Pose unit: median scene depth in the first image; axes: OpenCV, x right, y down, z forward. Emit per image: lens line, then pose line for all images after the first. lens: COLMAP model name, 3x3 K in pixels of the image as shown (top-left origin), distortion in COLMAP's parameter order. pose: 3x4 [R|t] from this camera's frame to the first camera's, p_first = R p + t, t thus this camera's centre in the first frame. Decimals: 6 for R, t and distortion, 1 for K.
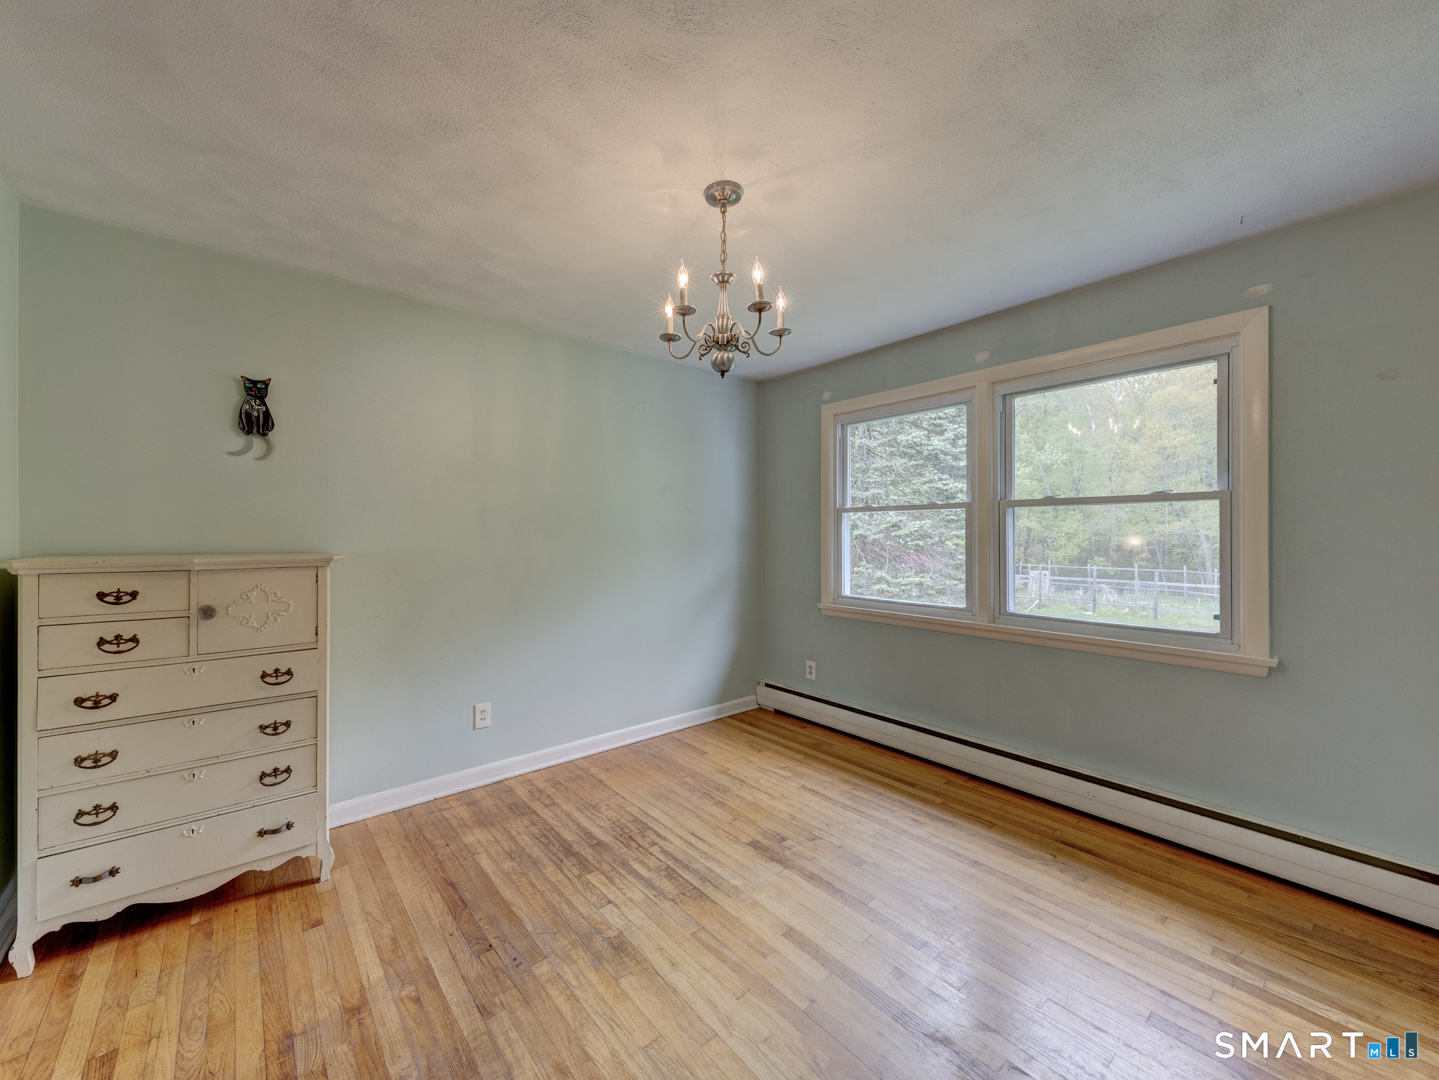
lens RADIAL K [[560.4, 0, 727.6], [0, 560.4, 537.9], [0, 0, 1]] dist [0.017962, -0.004004]
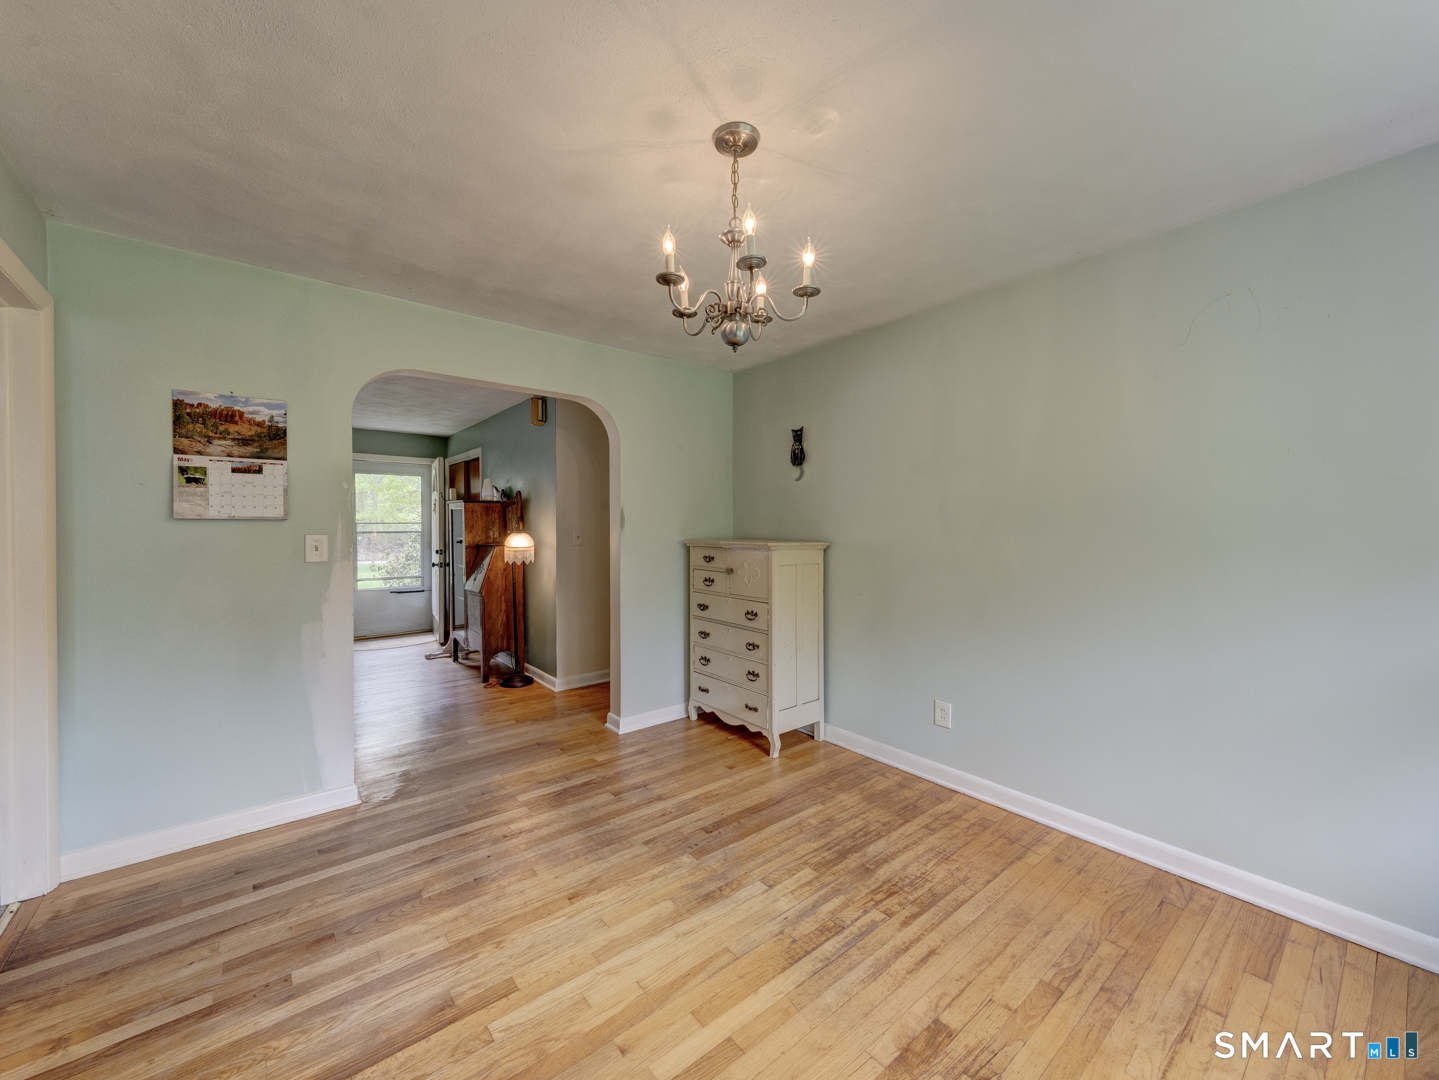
lens RADIAL K [[560.4, 0, 710.1], [0, 560.4, 532.1], [0, 0, 1]] dist [0.017962, -0.004004]
pose [[-0.030483, 0.013584, -0.999443, 0.717214], [-0.010944, 0.999843, 0.013923, -0.014983], [0.999475, 0.011362, -0.030330, 0.801410]]
